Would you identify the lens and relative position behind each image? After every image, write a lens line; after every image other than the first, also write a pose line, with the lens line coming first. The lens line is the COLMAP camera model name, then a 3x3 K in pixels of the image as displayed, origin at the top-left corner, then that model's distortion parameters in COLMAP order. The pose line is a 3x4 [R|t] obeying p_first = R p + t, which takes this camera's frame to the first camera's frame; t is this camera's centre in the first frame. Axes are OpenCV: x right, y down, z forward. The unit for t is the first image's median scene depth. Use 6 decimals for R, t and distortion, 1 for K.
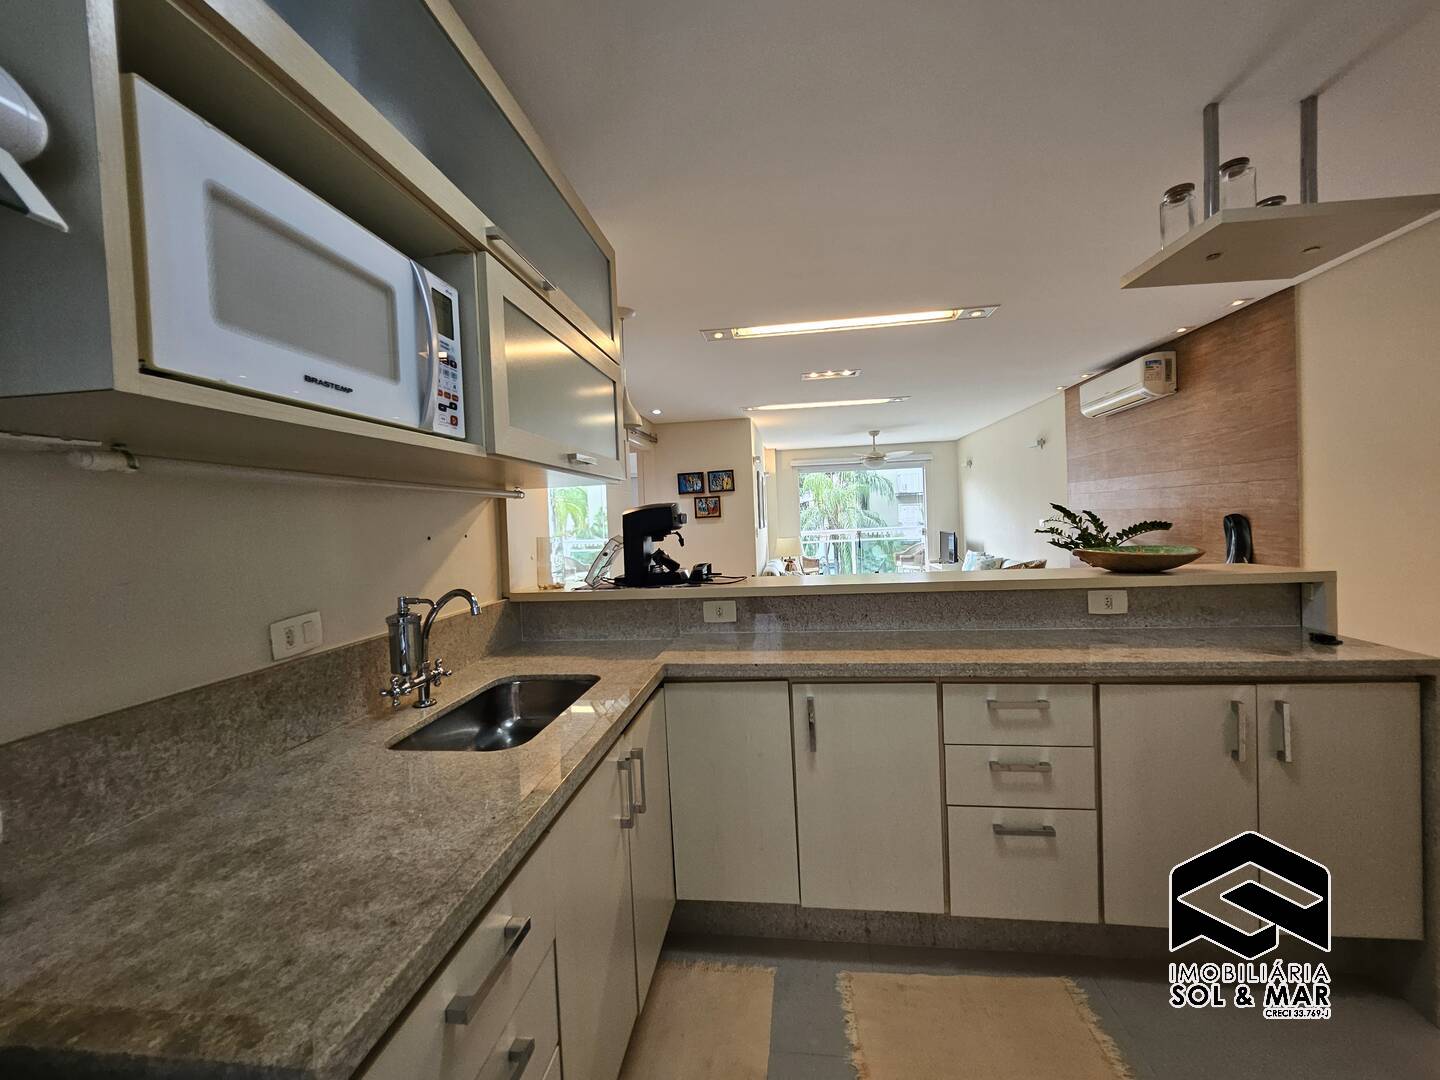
lens RADIAL K [[574.0, 0, 718.5], [0, 574.0, 524.6], [0, 0, 1]] dist [0.000252, -0.000009]
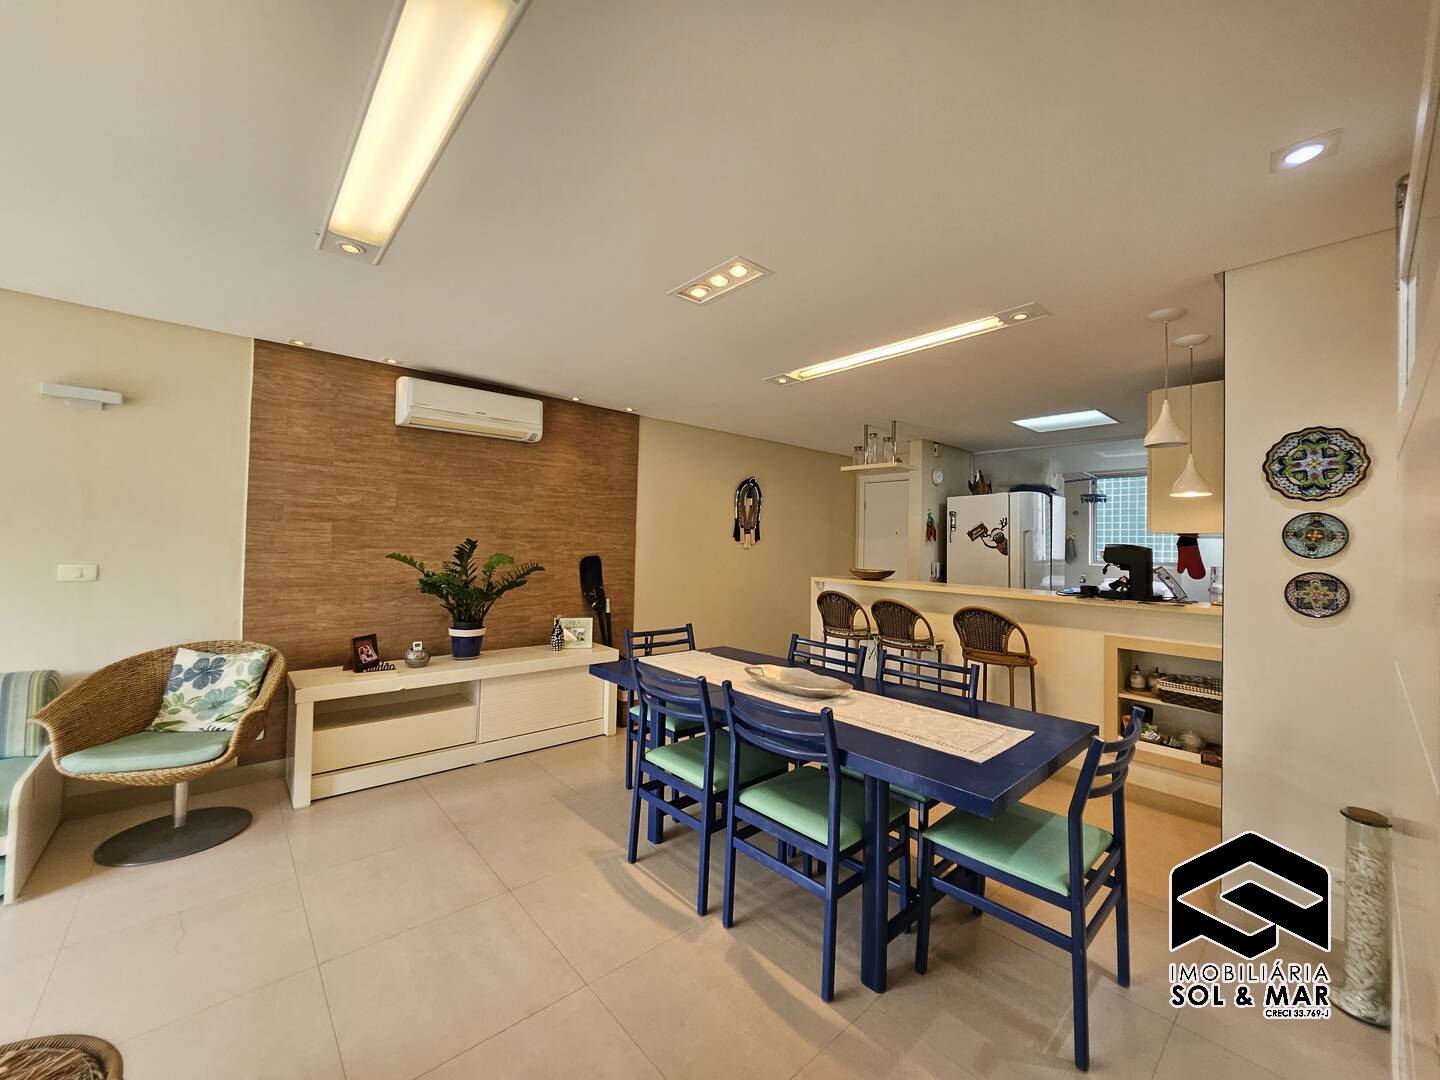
lens RADIAL K [[566.2, 0, 720.1], [0, 566.2, 531.4], [0, 0, 1]] dist [-0.010601, -0.000198]
pose [[-0.752813, 0.038077, 0.657132, -0.133993], [0.014960, 0.999057, -0.040751, -0.012617], [-0.658064, -0.020847, -0.752673, 1.333321]]
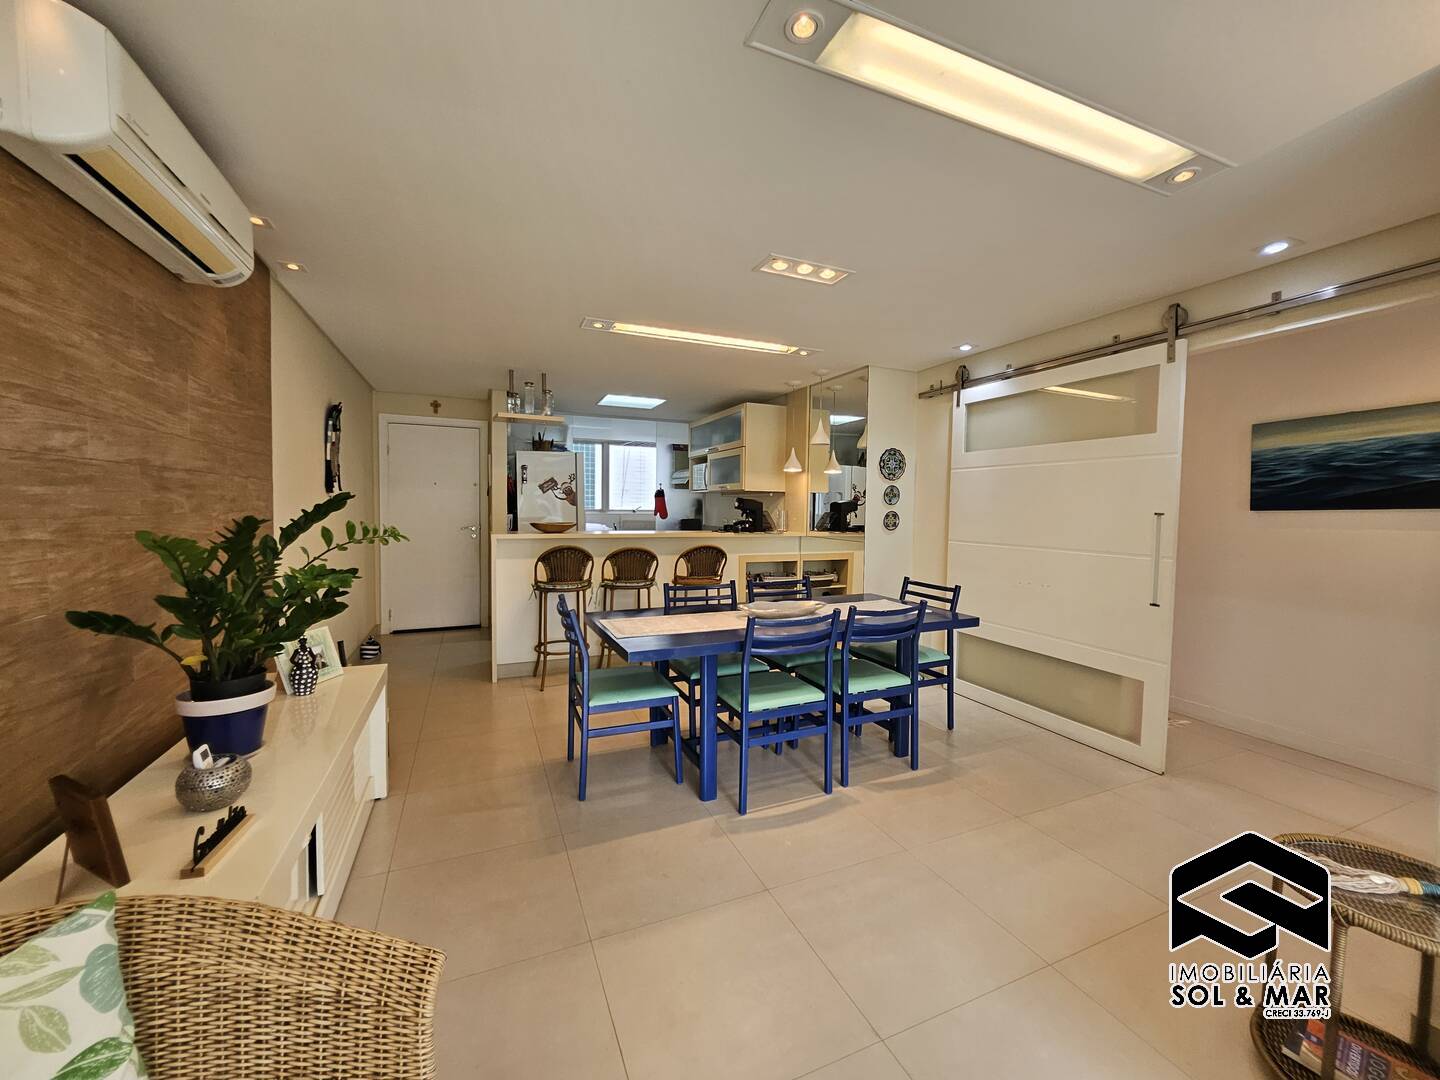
lens RADIAL K [[566.2, 0, 720.1], [0, 566.2, 531.4], [0, 0, 1]] dist [-0.010601, -0.000198]
pose [[-0.860990, 0.052487, -0.505906, 0.557535], [0.016790, 0.997052, 0.074868, -0.035869], [0.508344, 0.055966, -0.859334, 1.420327]]
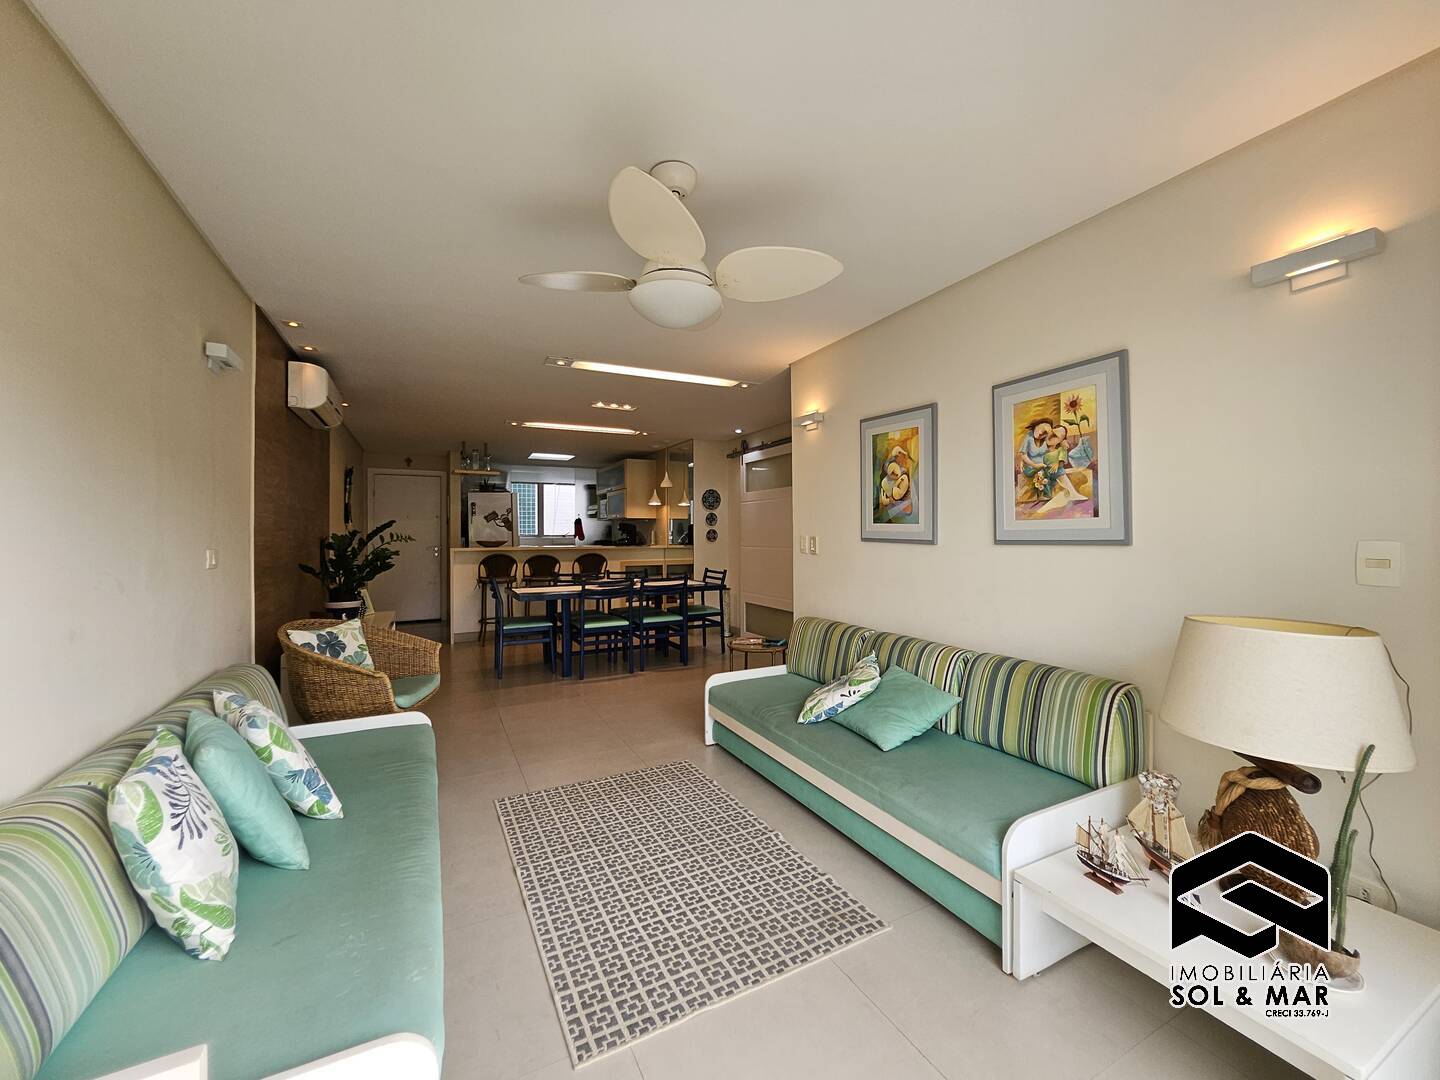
lens RADIAL K [[566.2, 0, 720.1], [0, 566.2, 531.4], [0, 0, 1]] dist [-0.010601, -0.000198]
pose [[-0.823483, 0.042235, -0.565767, 0.658372], [0.033093, 0.999103, 0.026416, -0.026746], [0.566375, 0.003030, -0.824142, 2.009863]]
